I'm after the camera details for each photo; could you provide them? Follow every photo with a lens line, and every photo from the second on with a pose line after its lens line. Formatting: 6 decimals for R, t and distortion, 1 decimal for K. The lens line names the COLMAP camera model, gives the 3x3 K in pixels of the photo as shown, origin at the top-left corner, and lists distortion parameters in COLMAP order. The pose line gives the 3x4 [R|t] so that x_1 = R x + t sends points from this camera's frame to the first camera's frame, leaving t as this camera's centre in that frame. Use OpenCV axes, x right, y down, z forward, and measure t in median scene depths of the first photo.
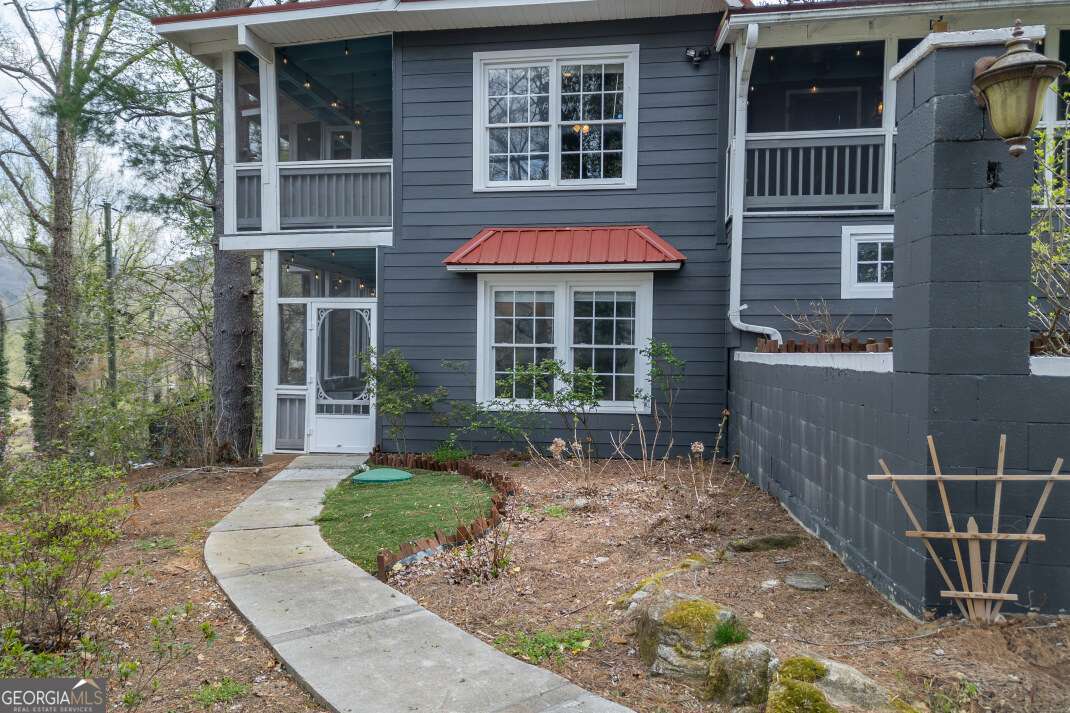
lens RADIAL K [[768.8, 0, 540.9], [0, 768.8, 365.5], [0, 0, 1]] dist [0.064887, -0.033228]
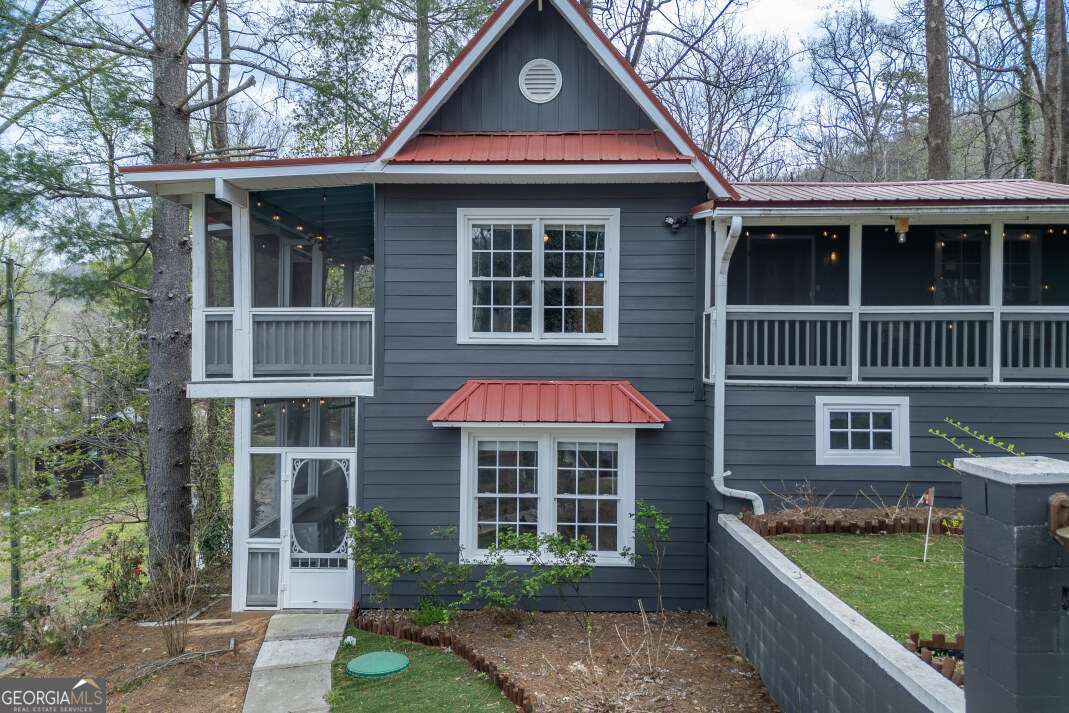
lens RADIAL K [[768.1, 0, 543.0], [0, 768.1, 359.6], [0, 0, 1]] dist [0.064887, -0.033228]
pose [[0.992759, -0.001932, 0.120110, -0.096866], [0.004011, 0.999846, -0.017072, -0.187867], [-0.120059, 0.017430, 0.992614, -0.006967]]
